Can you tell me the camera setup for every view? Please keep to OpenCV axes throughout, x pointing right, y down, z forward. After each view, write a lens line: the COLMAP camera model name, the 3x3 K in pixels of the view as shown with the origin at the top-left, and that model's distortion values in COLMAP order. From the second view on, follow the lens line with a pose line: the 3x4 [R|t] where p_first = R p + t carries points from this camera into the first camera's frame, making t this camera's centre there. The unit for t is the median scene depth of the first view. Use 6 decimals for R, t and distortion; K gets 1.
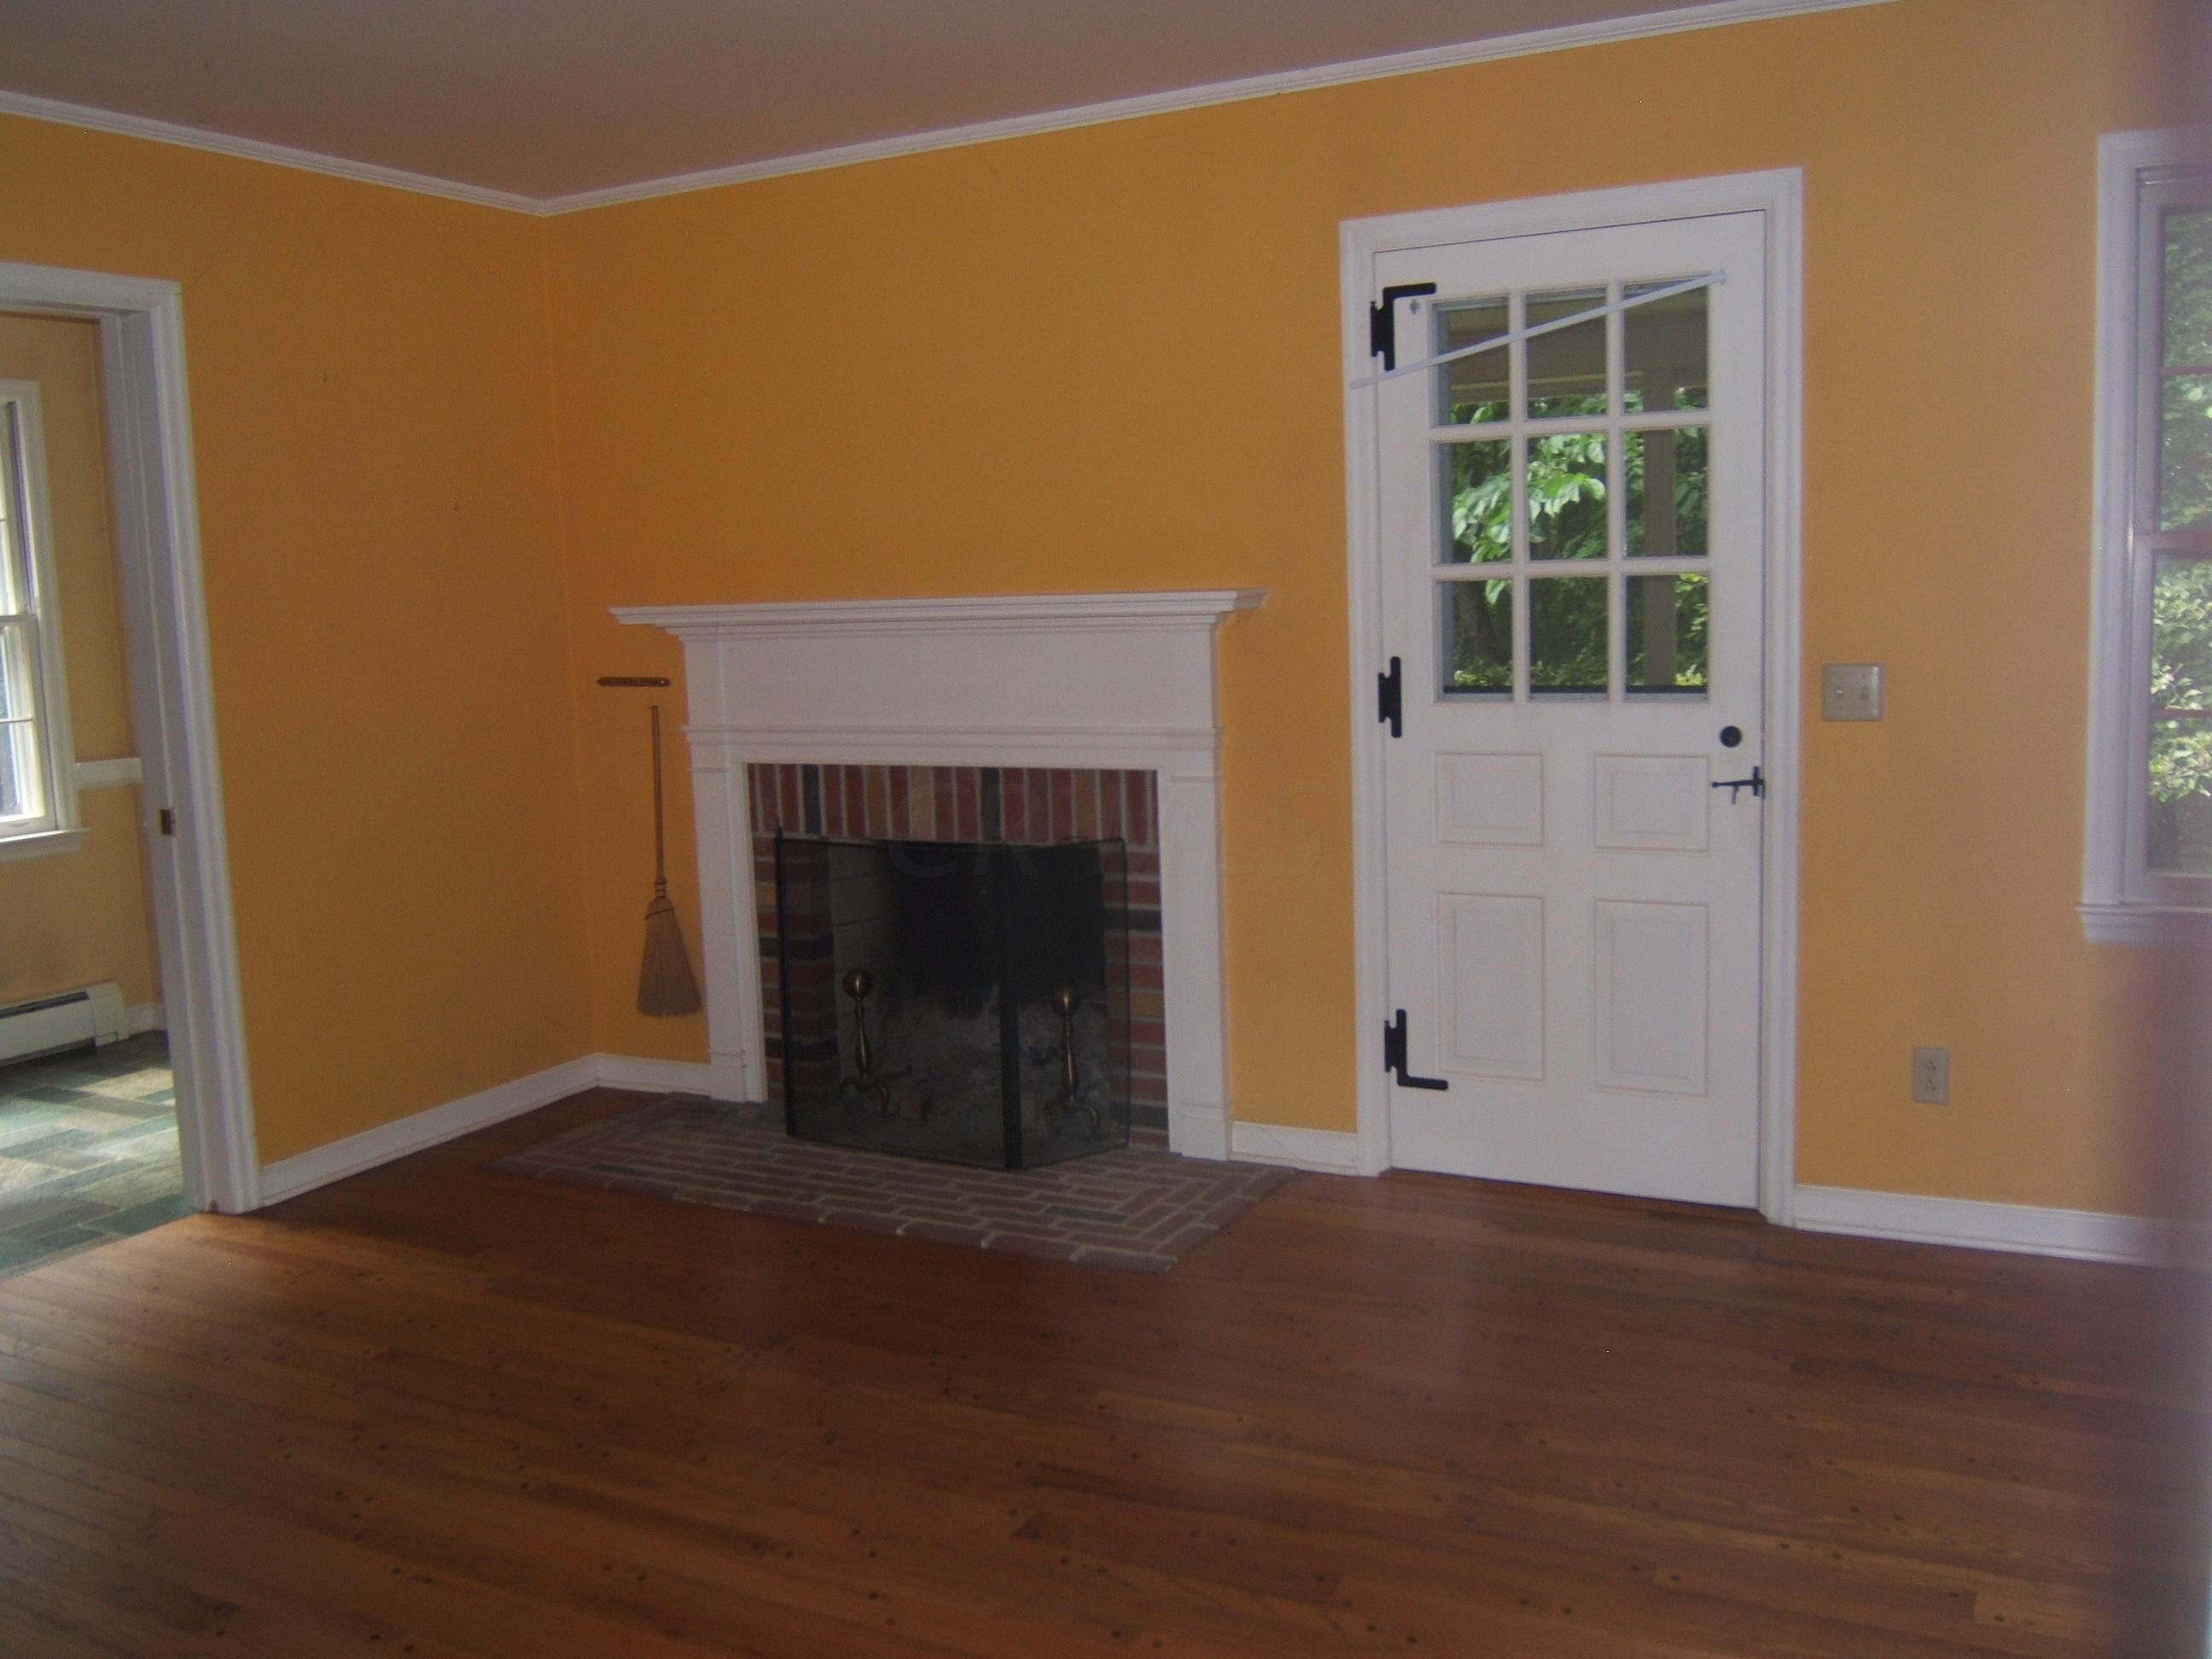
lens RADIAL K [[2084.6, 0, 1102.7], [0, 2084.6, 809.9], [0, 0, 1]] dist [-0.001160, -0.000036]
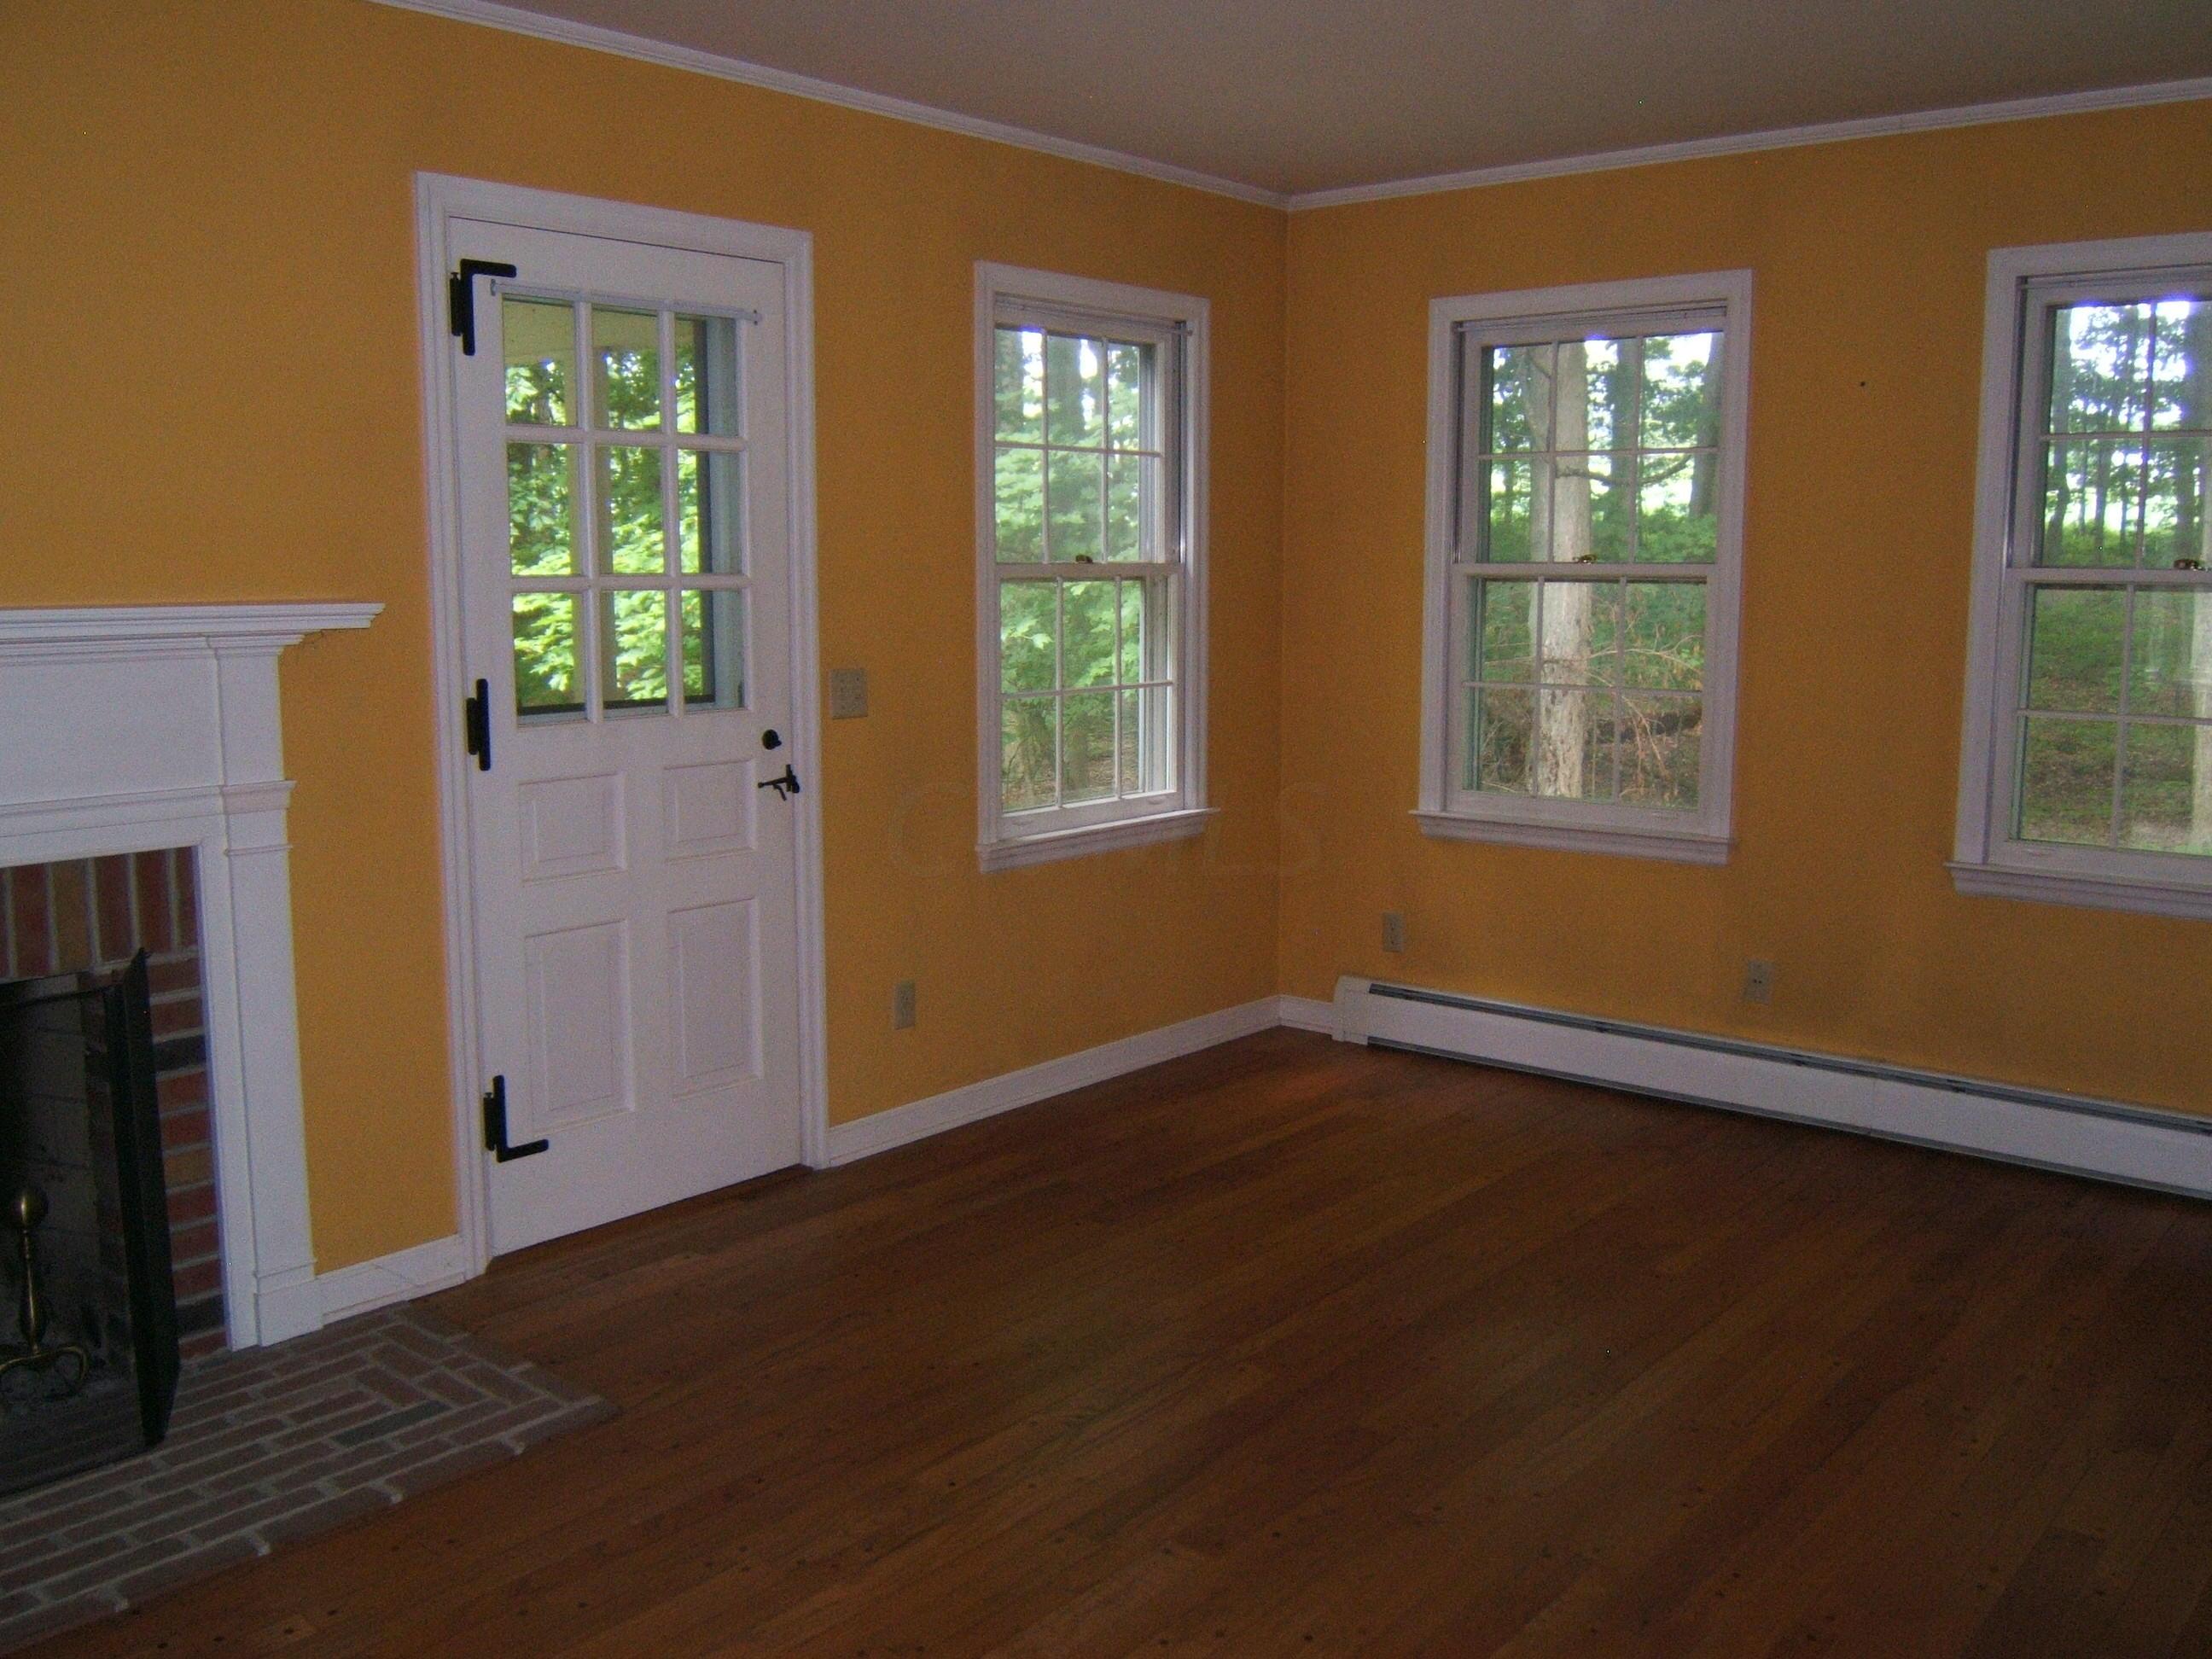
lens RADIAL K [[1946.3, 0, 1106.0], [0, 1946.3, 829.5], [0, 0, 1]] dist [-0.016148, -0.014086]
pose [[0.201805, -0.096796, 0.974631, -0.601575], [0.116413, 0.990421, 0.074260, -0.039813], [-0.972483, 0.098474, 0.211140, 0.561611]]
